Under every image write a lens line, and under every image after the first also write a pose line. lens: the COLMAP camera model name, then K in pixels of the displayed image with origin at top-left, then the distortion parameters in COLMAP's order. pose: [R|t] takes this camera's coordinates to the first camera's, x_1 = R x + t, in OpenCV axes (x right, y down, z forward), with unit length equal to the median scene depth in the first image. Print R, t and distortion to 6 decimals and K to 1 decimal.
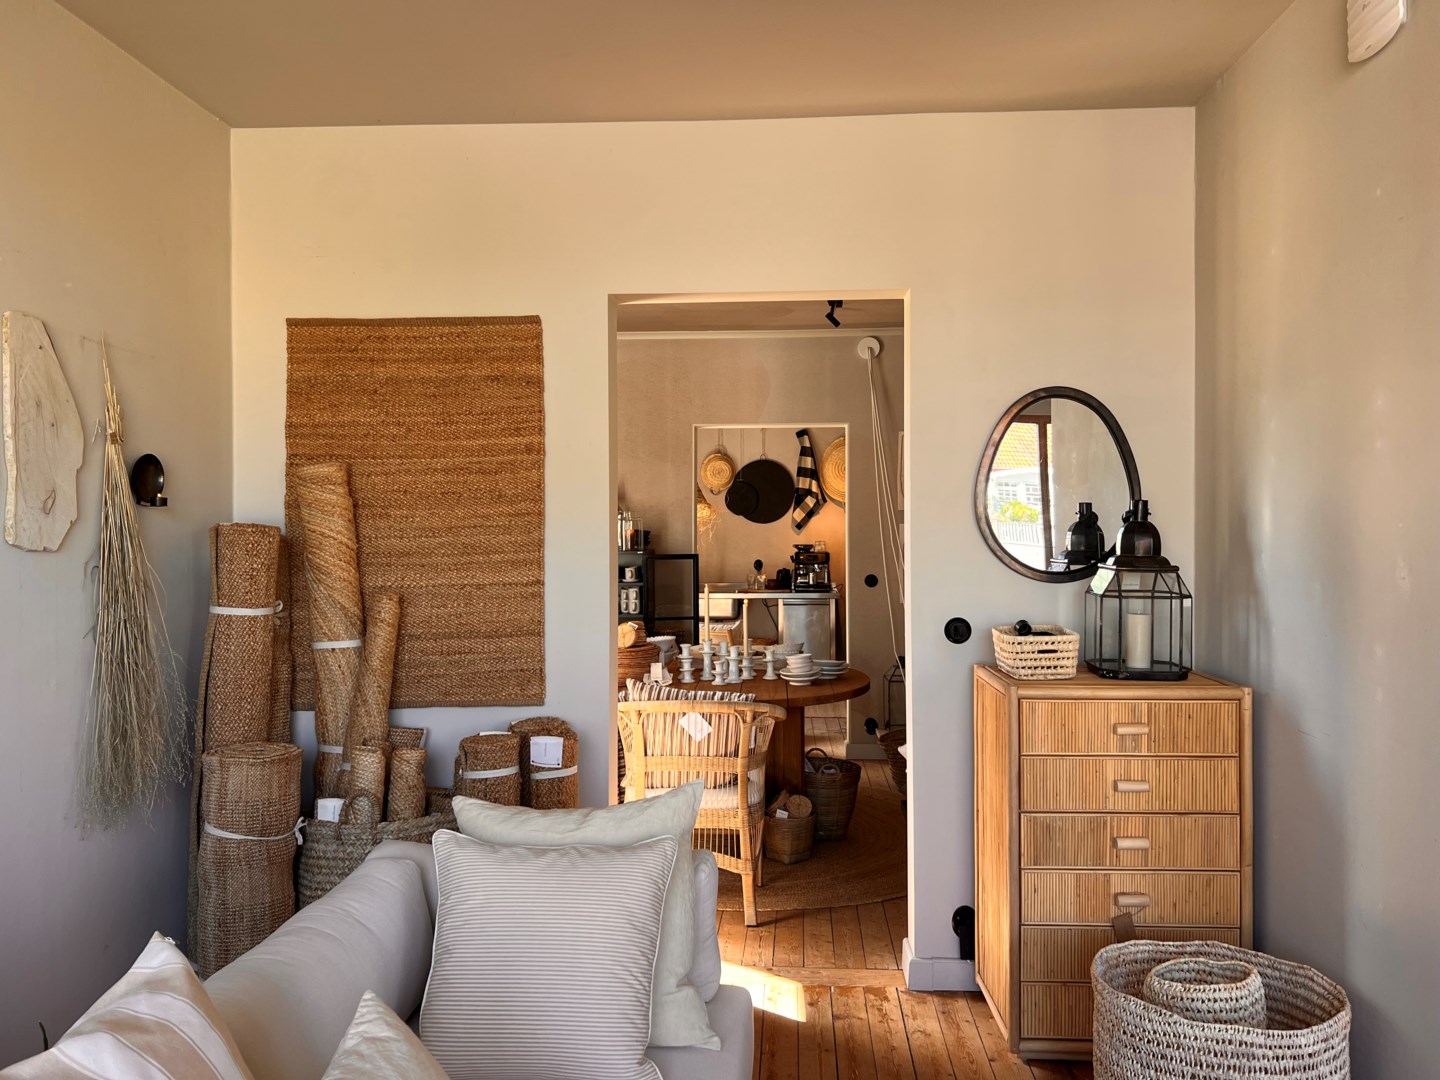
lens RADIAL K [[1074.2, 0, 721.1], [0, 1074.2, 528.4], [0, 0, 1]] dist [0.114308, -0.269385]
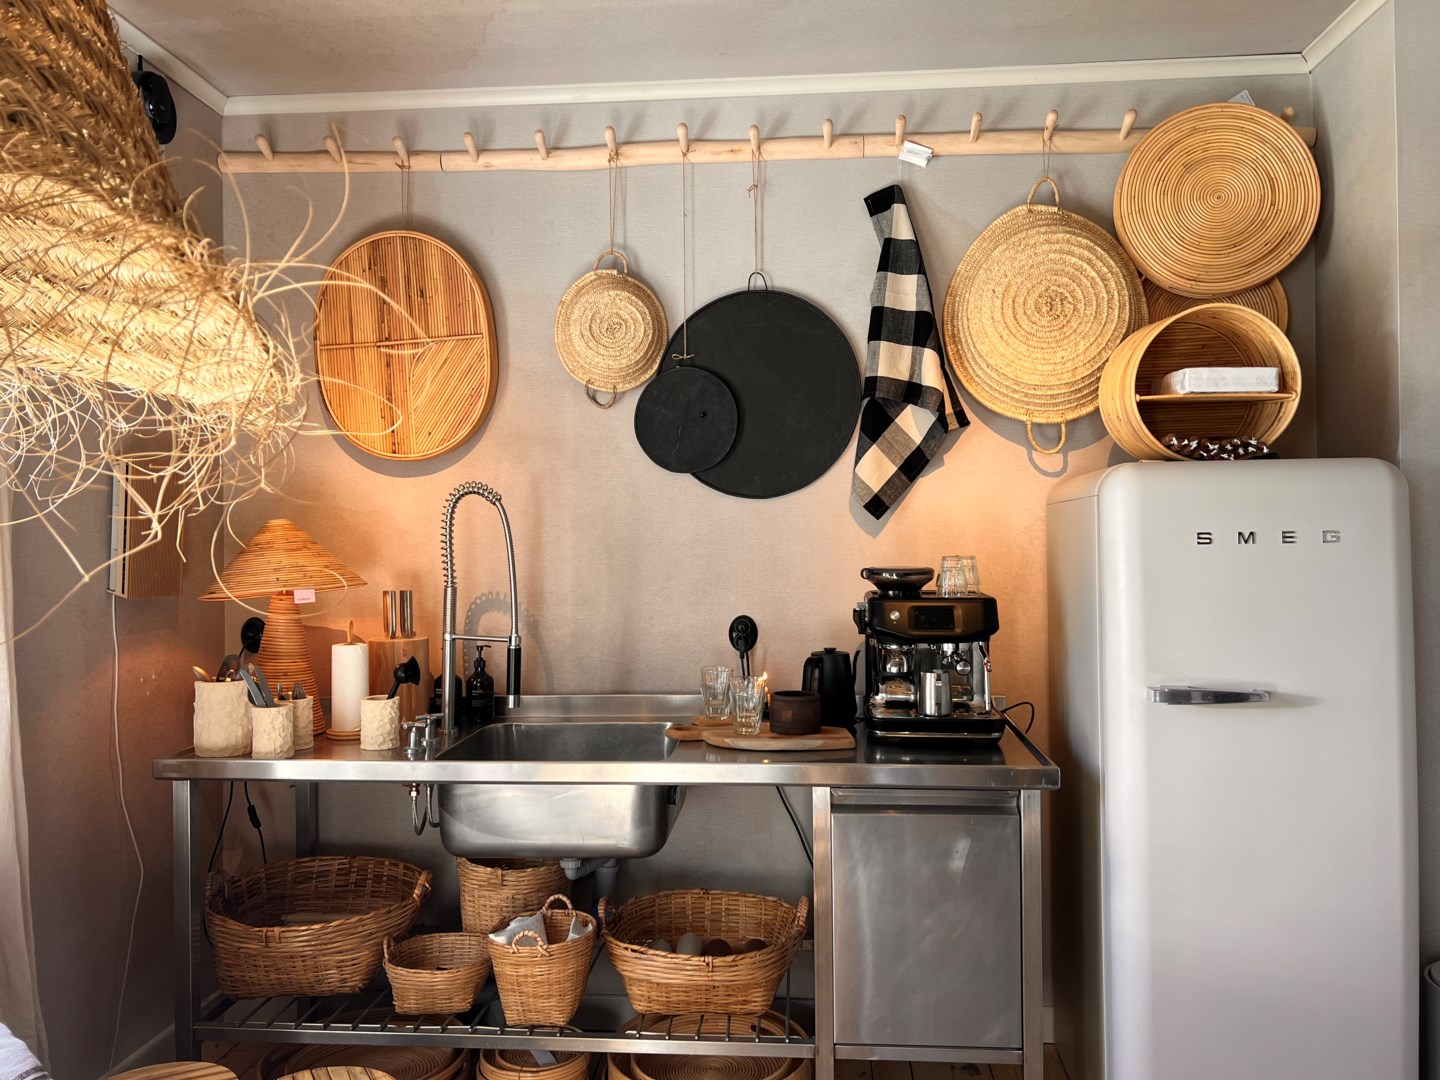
lens RADIAL K [[1074.2, 0, 721.1], [0, 1074.2, 528.4], [0, 0, 1]] dist [0.114308, -0.269385]
pose [[0.999729, -0.006362, -0.022395, 0.035684], [0.006259, 0.999969, -0.004693, 0.005456], [0.022424, 0.004552, 0.999738, 0.698314]]
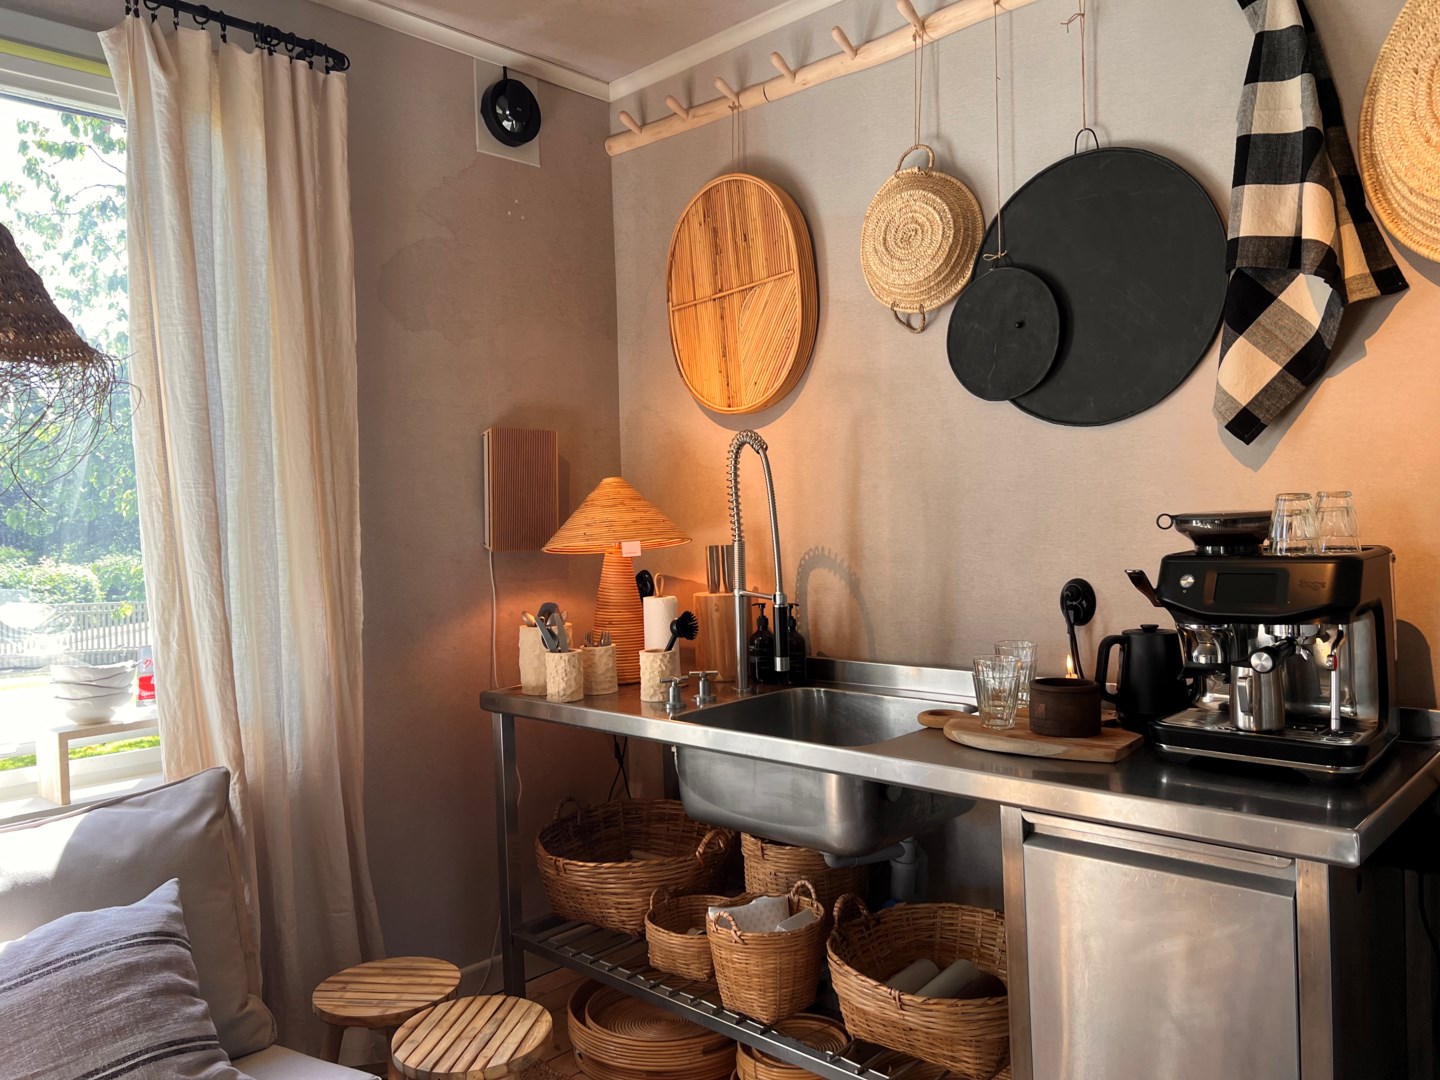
lens RADIAL K [[1074.4, 0, 713.9], [0, 1074.4, 536.0], [0, 0, 1]] dist [0.048246, -0.060233]
pose [[0.765630, -0.009190, -0.643215, 0.128469], [0.033042, 0.999140, 0.025055, 0.010914], [0.642432, -0.040436, 0.765275, 0.771410]]
